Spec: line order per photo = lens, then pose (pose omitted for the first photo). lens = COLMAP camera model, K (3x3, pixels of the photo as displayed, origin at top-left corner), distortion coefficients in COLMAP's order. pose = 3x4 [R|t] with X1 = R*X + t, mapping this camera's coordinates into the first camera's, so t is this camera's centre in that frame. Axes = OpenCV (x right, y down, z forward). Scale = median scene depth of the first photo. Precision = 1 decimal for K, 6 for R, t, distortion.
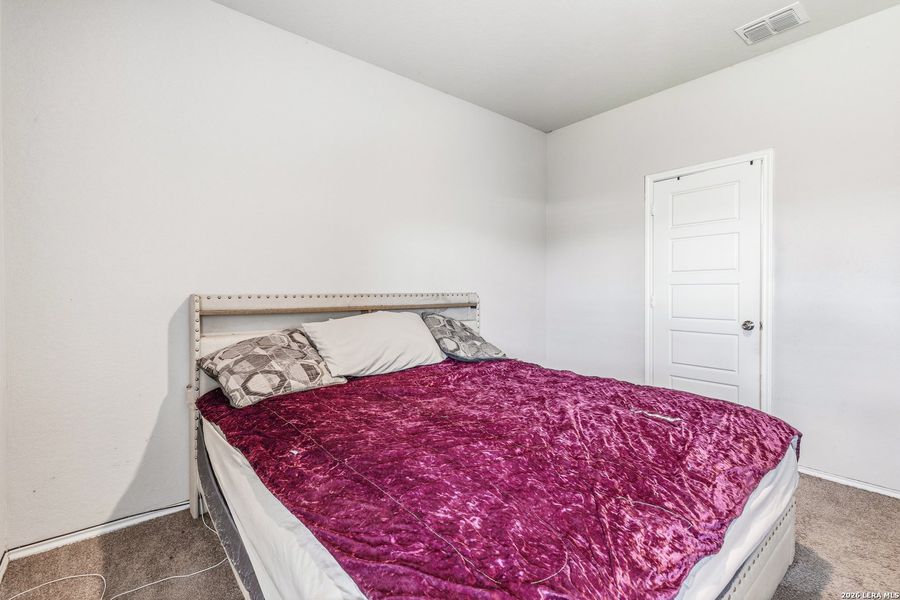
lens RADIAL K [[407.6, 0, 456.8], [0, 407.6, 297.6], [0, 0, 1]] dist [0.010364, -0.001404]
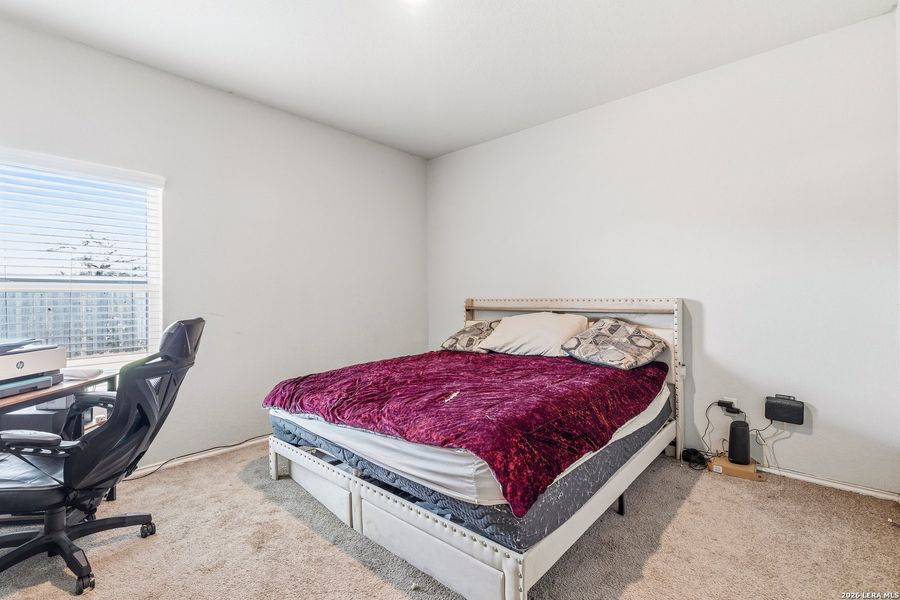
lens RADIAL K [[407.6, 0, 456.8], [0, 407.6, 297.6], [0, 0, 1]] dist [0.010364, -0.001404]
pose [[0.165133, 0.003400, -0.986265, 0.794318], [-0.009113, 0.999957, 0.001921, -0.010035], [0.986229, 0.008671, 0.165157, 0.365926]]
